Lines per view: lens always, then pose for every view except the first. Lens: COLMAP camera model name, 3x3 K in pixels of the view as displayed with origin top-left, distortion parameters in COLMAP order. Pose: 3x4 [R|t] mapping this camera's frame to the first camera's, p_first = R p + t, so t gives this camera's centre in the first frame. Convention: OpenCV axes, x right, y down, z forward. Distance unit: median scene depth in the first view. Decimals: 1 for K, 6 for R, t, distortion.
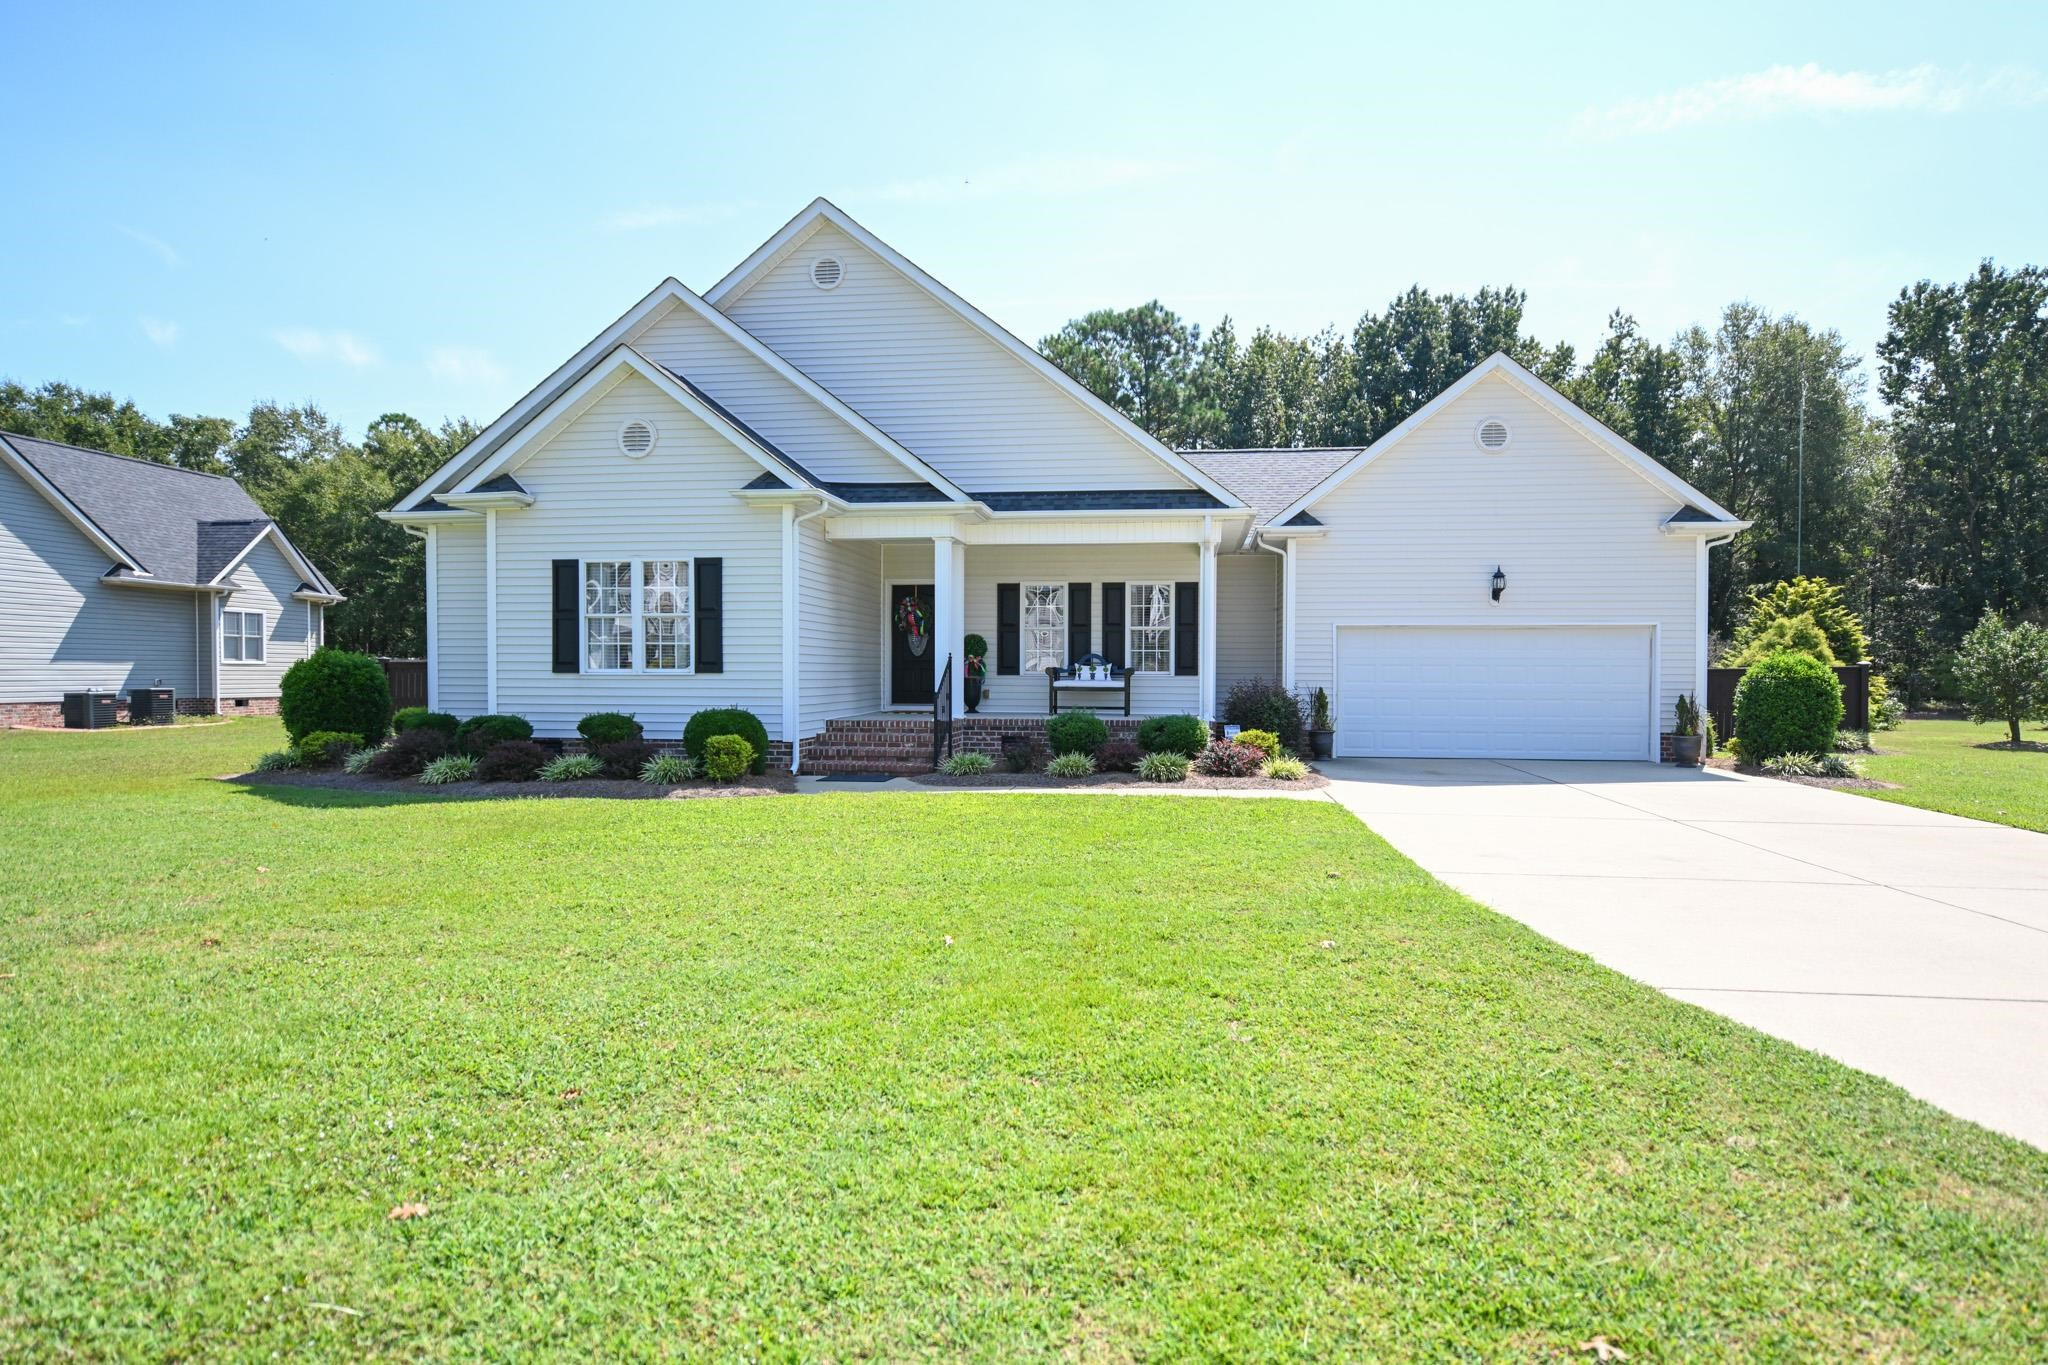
lens RADIAL K [[1071.7, 0, 1025.3], [0, 1071.7, 681.4], [0, 0, 1]] dist [0.000039, 0.000671]
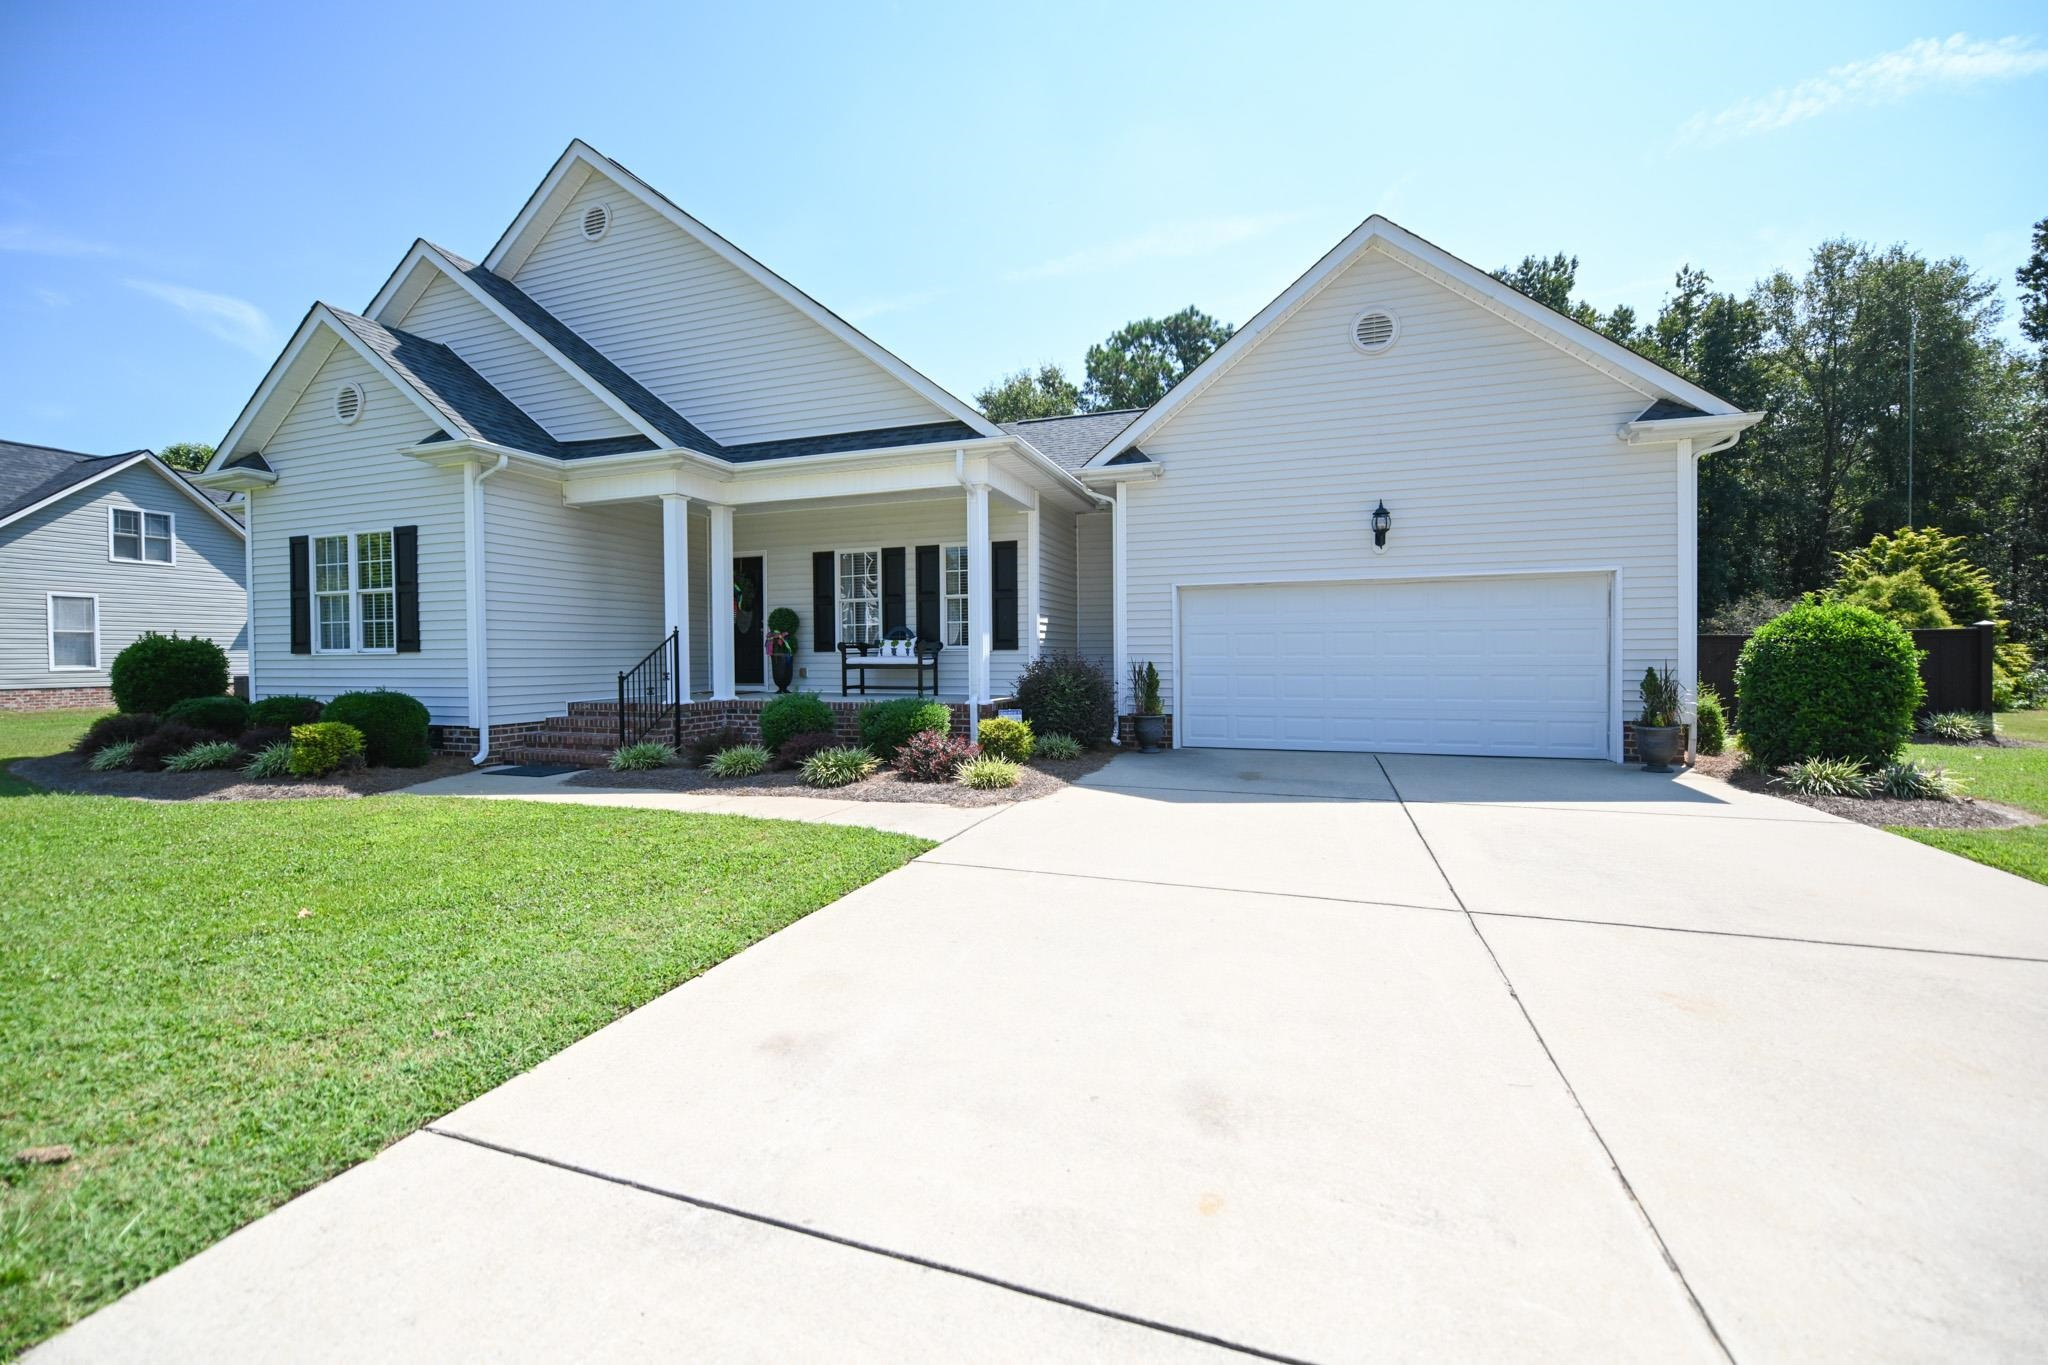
lens RADIAL K [[813.6, 0, 1024.6], [0, 813.6, 665.1], [0, 0, 1]] dist [-0.006716, -0.000296]
pose [[0.974297, -0.008300, -0.225116, 0.314116], [0.009209, 0.999953, 0.002990, 0.005039], [0.225081, -0.004986, 0.974327, 0.369806]]
